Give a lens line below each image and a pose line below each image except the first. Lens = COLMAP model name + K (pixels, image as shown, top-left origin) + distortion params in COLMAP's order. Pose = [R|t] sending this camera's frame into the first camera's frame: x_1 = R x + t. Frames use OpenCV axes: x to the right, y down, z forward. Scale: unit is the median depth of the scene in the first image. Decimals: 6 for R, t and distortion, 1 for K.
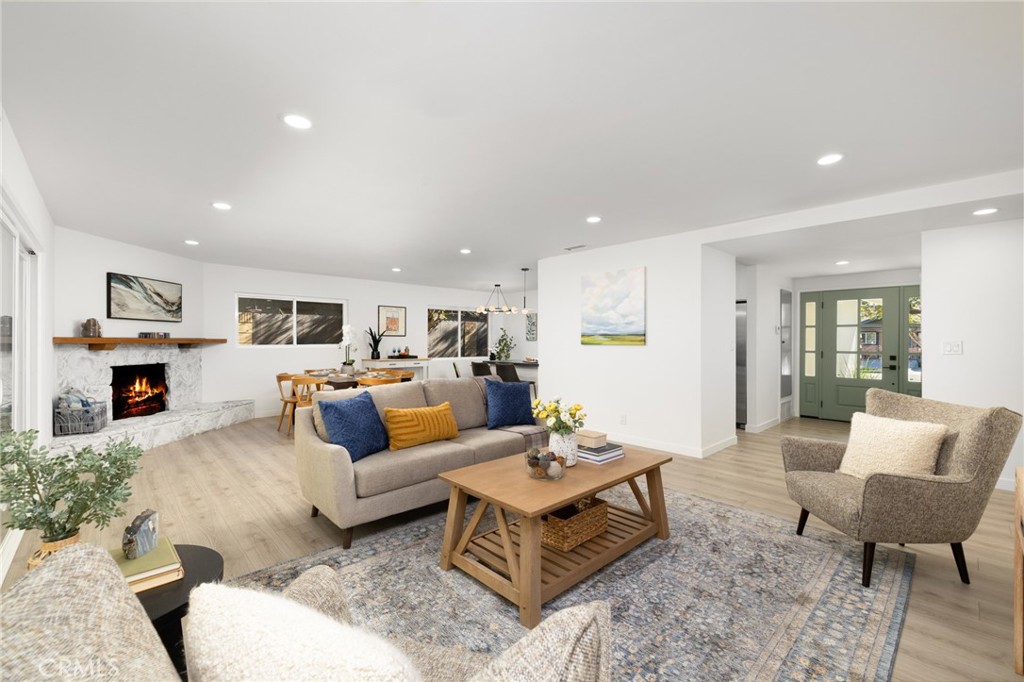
lens RADIAL K [[425.5, 0, 514.6], [0, 425.5, 342.4], [0, 0, 1]] dist [-0.001793, -0.000134]
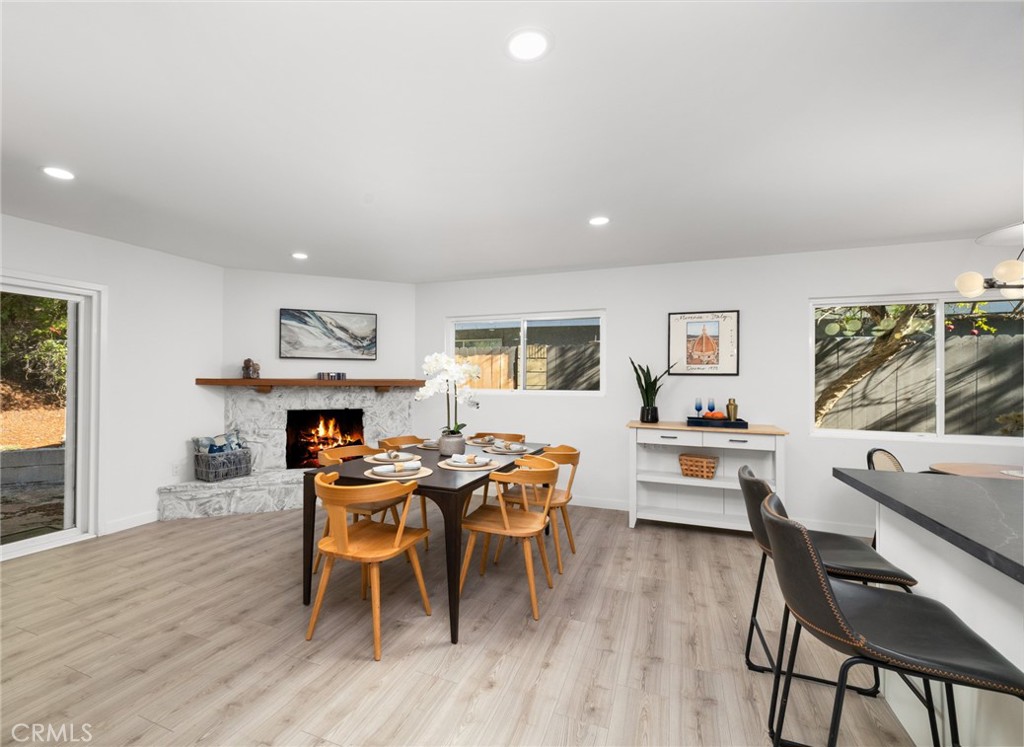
lens RADIAL K [[471.5, 0, 467.0], [0, 471.5, 375.5], [0, 0, 1]] dist [0.000399, 0.000063]
pose [[0.391735, -0.006061, -0.920058, 0.130947], [-0.009601, 0.999897, -0.010674, -0.010144], [0.920028, 0.013015, 0.391637, 0.846864]]
